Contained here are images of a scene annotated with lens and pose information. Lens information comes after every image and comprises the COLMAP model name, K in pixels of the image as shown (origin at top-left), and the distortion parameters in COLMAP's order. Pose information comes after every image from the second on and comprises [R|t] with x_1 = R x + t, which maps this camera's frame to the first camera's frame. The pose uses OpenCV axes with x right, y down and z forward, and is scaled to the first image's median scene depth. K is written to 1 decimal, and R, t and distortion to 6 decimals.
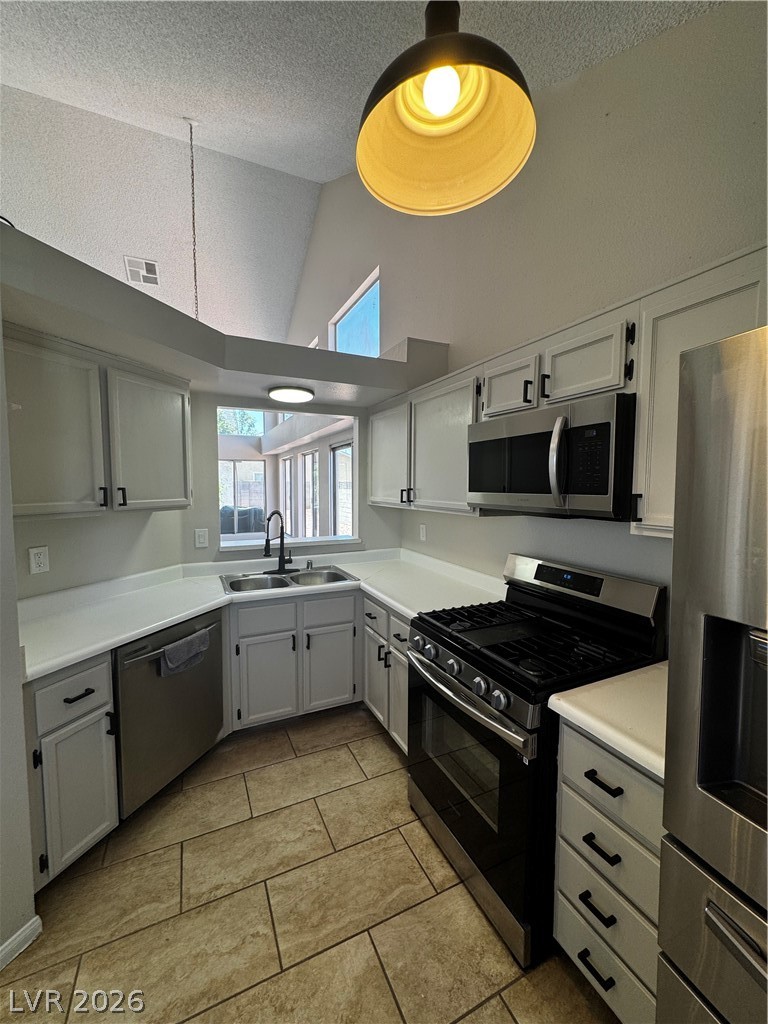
lens RADIAL K [[407.6, 0, 384.3], [0, 407.6, 512.5], [0, 0, 1]] dist [-0.003997, 0.001236]
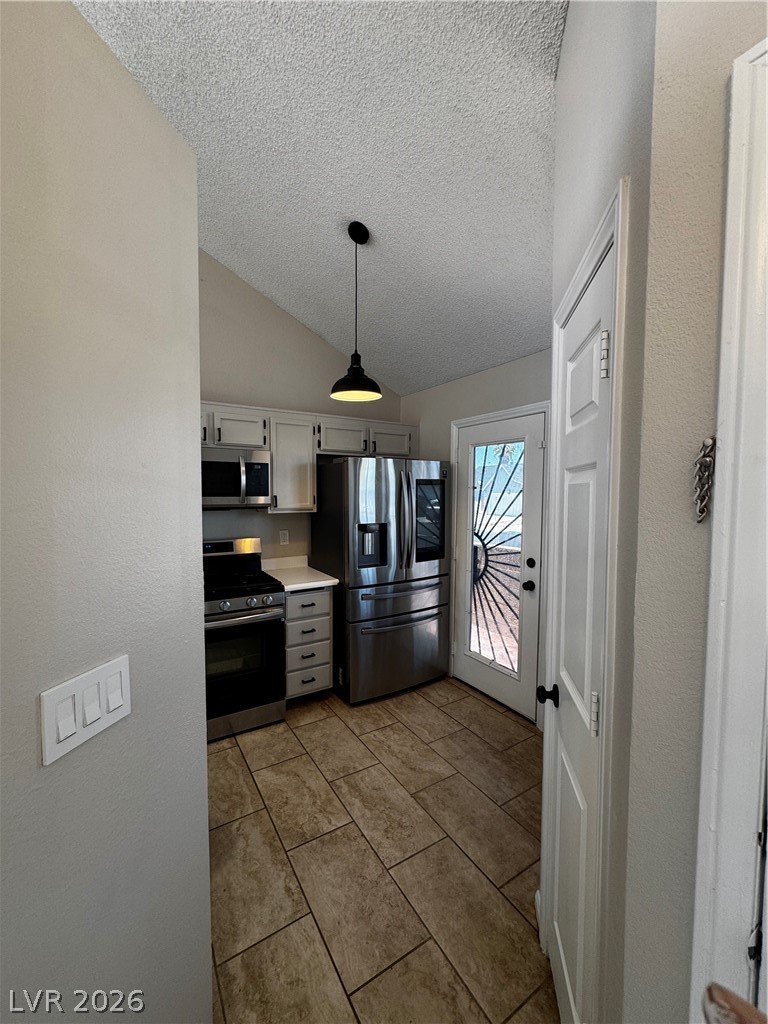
lens RADIAL K [[407.6, 0, 383.7], [0, 407.6, 515.2], [0, 0, 1]] dist [-0.003997, 0.001236]
pose [[-0.115470, -0.058259, 0.991601, -1.173546], [0.062113, 0.995901, 0.065744, -0.031663], [-0.991367, 0.069182, -0.111378, 0.433273]]
